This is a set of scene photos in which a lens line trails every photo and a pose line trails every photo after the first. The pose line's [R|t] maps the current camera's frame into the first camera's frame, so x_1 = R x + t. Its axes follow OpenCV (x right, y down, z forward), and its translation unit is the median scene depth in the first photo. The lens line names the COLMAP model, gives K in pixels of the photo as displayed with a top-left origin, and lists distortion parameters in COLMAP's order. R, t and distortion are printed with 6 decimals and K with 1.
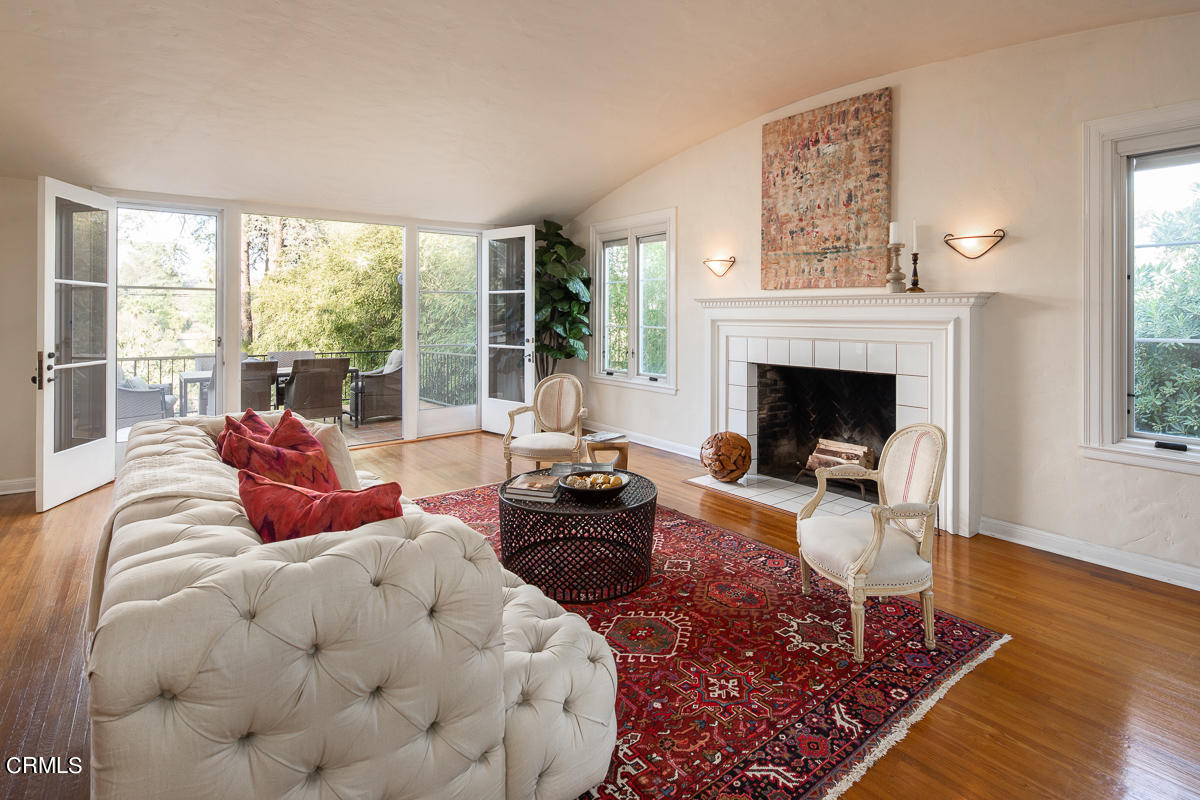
lens RADIAL K [[583.6, 0, 595.7], [0, 583.6, 310.7], [0, 0, 1]] dist [-0.000514, -0.000408]
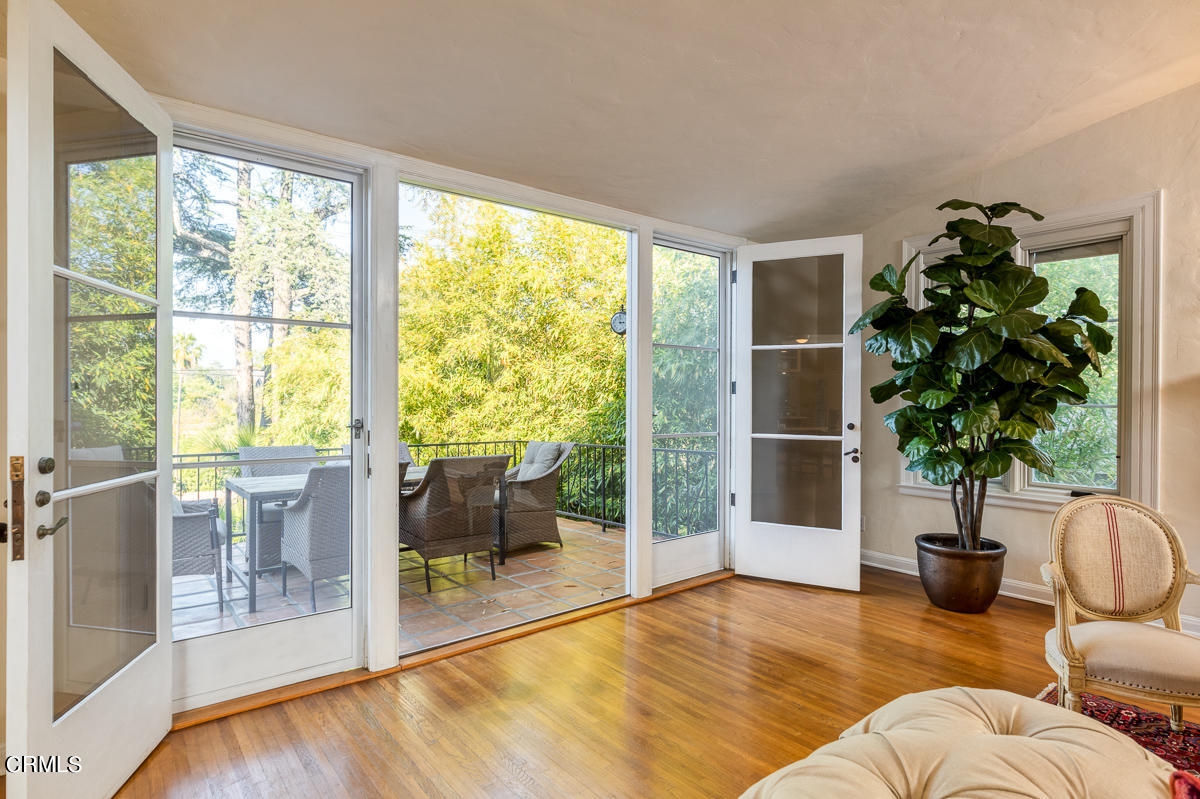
lens RADIAL K [[616.8, 0, 600.0], [0, 616.8, 399.5], [0, 0, 1]] dist [0.000052, 0.000106]
pose [[0.999636, 0.001920, 0.026906, -0.558222], [-0.002146, 0.999963, 0.008360, 0.028440], [-0.026889, -0.008415, 0.999603, 0.564070]]
